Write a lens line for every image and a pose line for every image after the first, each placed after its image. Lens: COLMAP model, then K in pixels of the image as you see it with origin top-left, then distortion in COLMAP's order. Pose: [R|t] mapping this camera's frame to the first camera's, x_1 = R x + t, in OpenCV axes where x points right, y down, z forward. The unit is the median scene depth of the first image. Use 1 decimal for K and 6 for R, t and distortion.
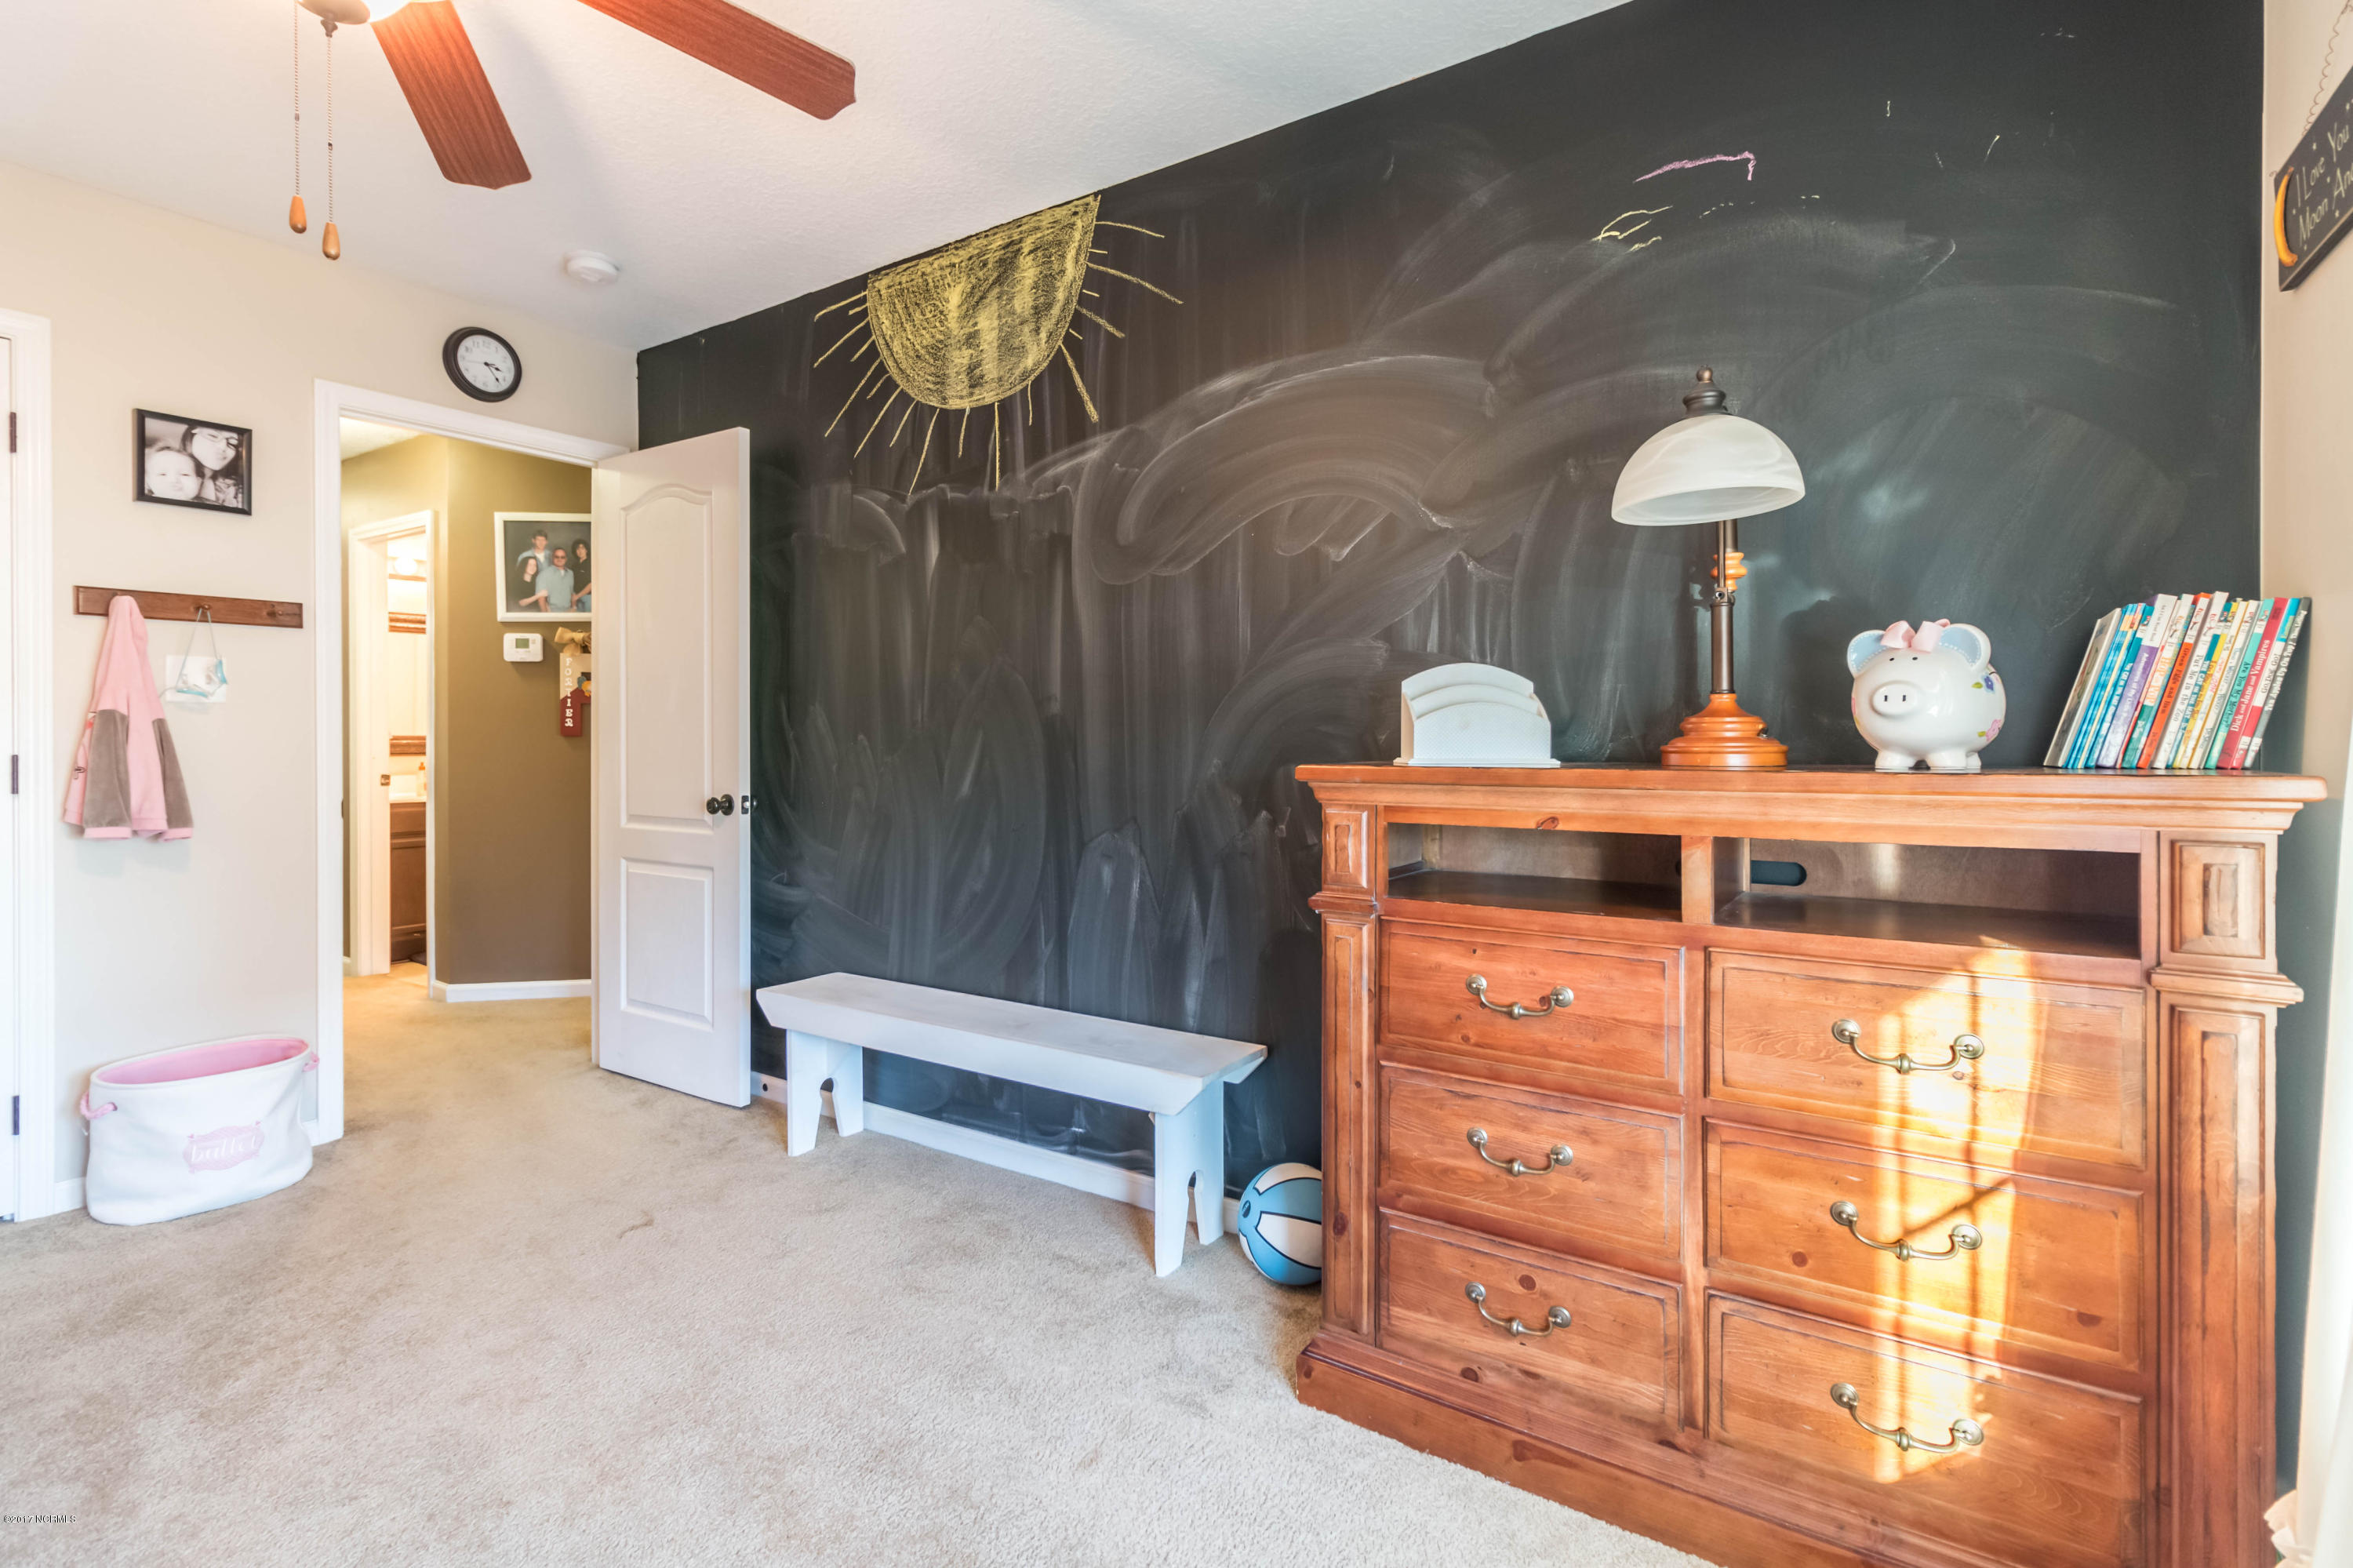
lens RADIAL K [[1096.6, 0, 1169.0], [0, 1096.6, 738.9], [0, 0, 1]] dist [-0.000021, -0.000459]
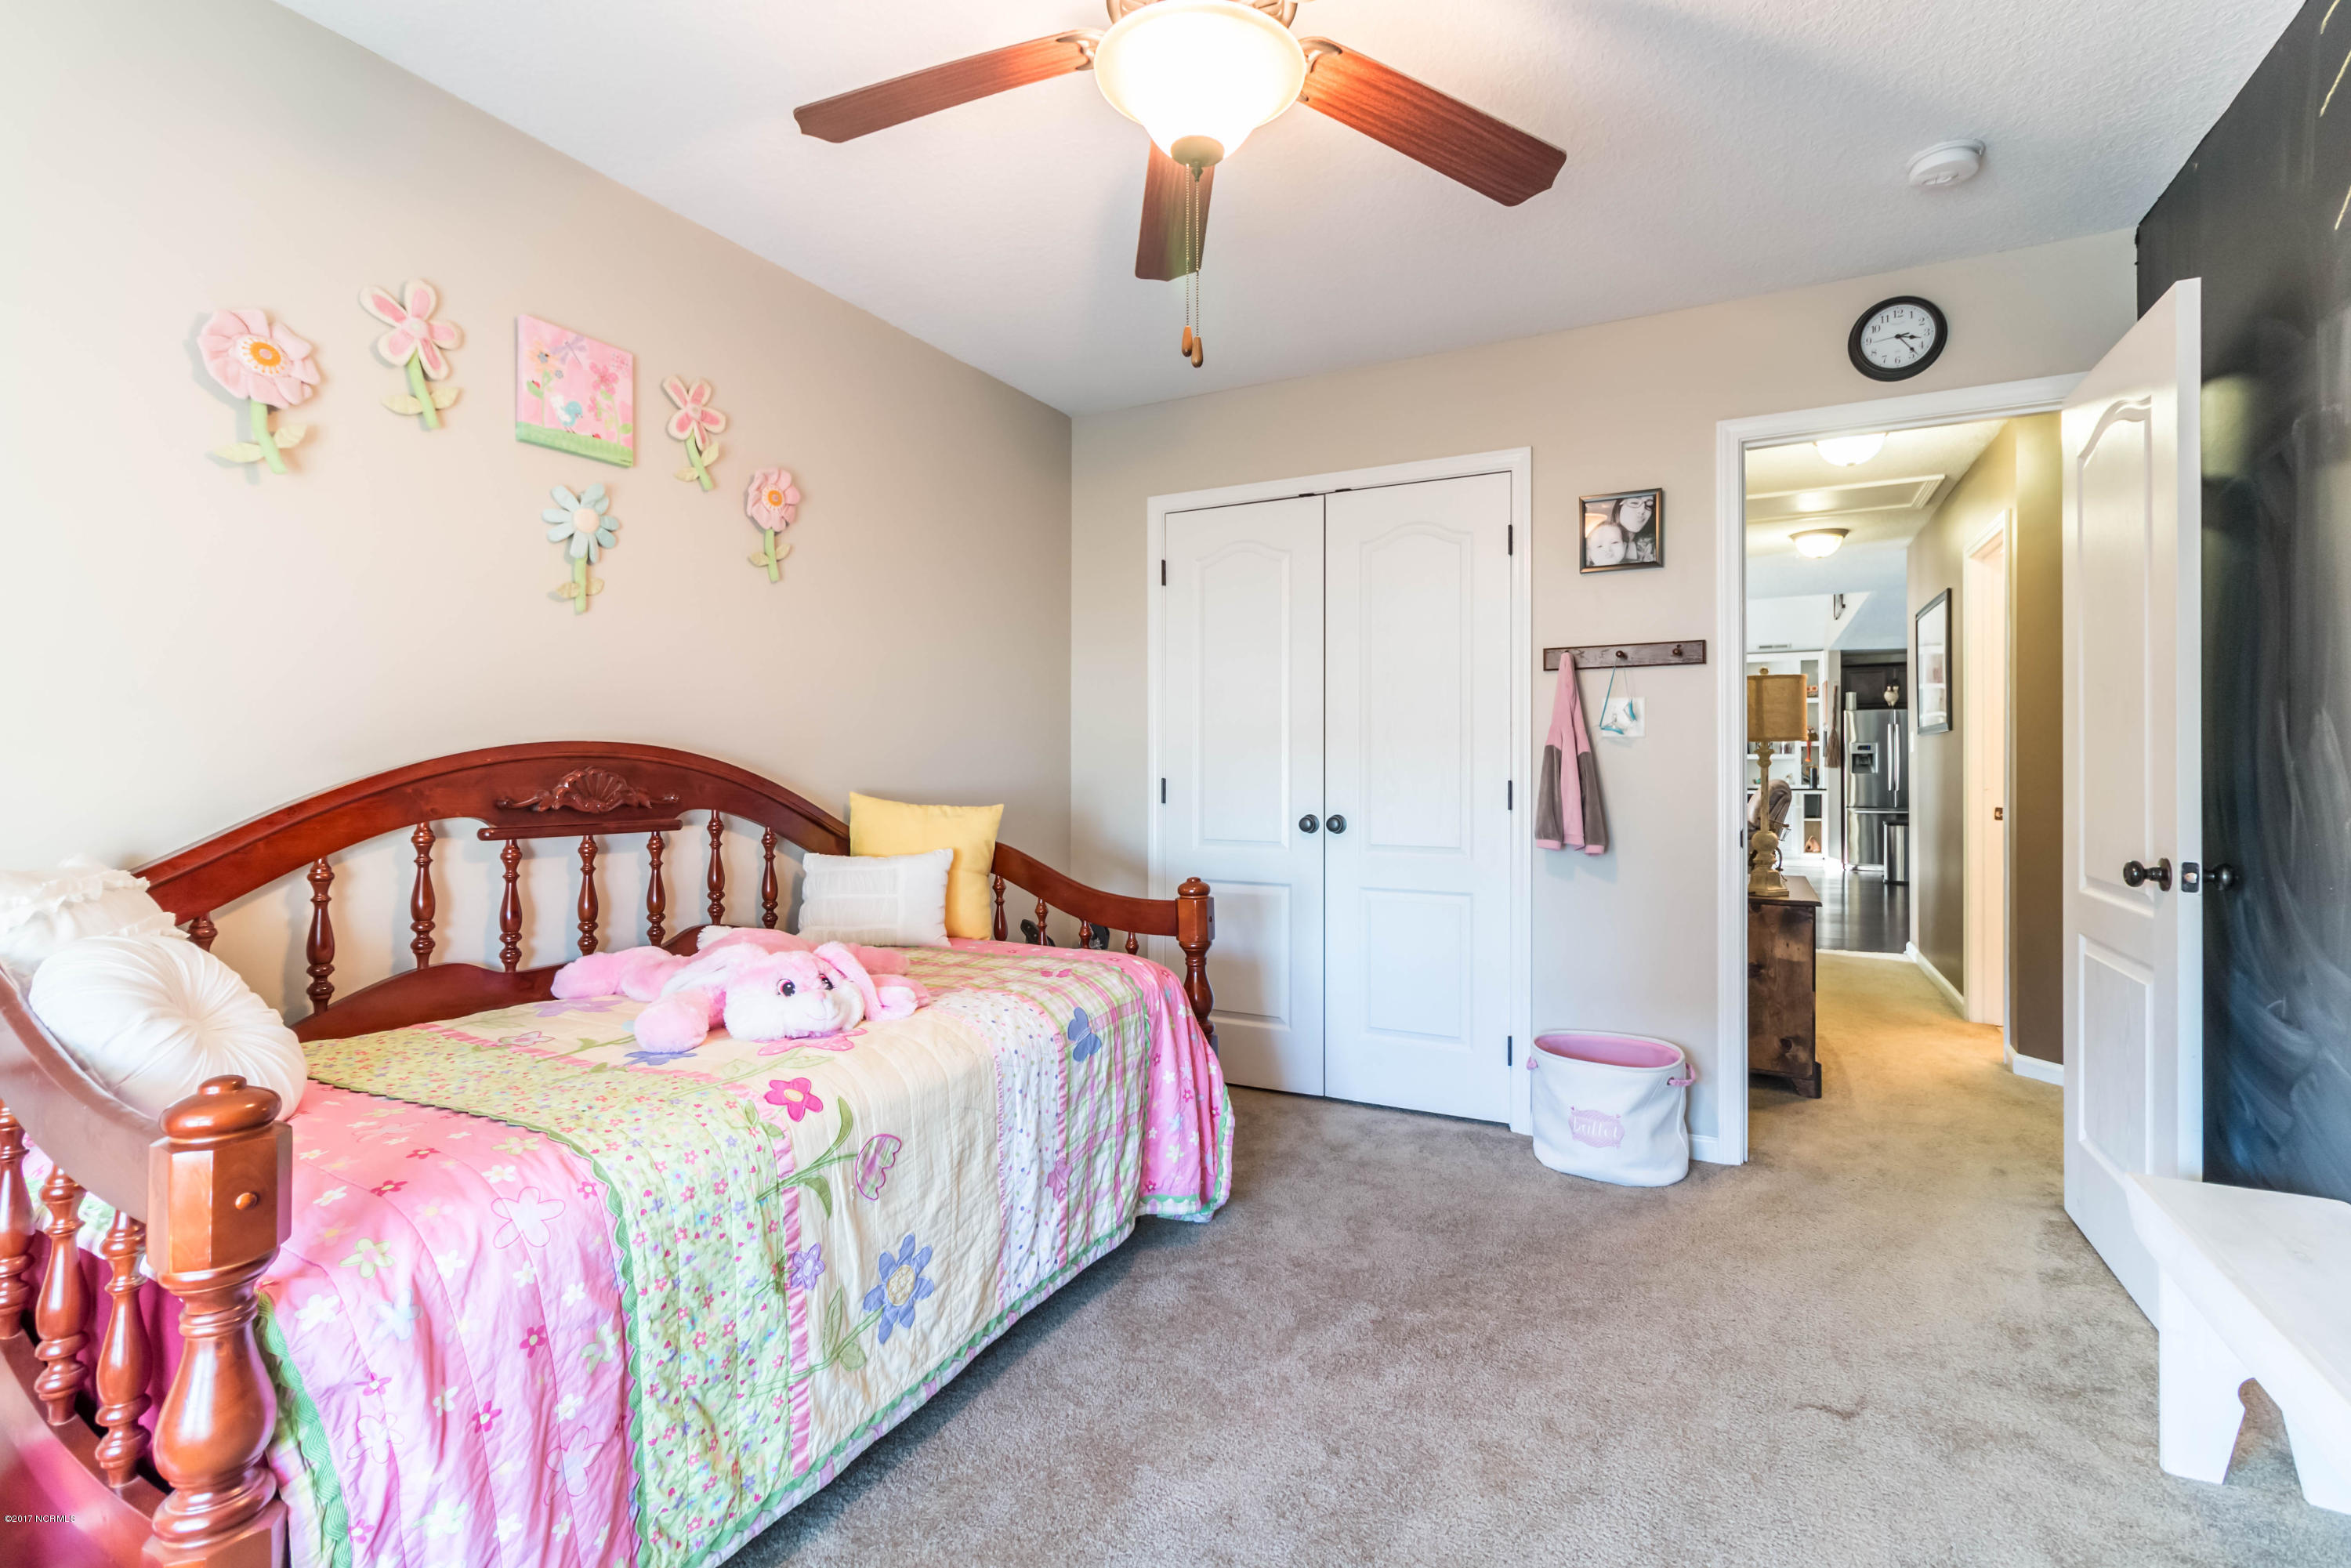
lens RADIAL K [[1075.8, 0, 1168.5], [0, 1075.8, 753.9], [0, 0, 1]] dist [0.001719, 0.000182]
pose [[0.114438, -0.008262, -0.993396, 0.181095], [-0.003224, 0.999957, -0.008688, -0.004074], [0.993425, 0.004197, 0.114407, 0.386810]]
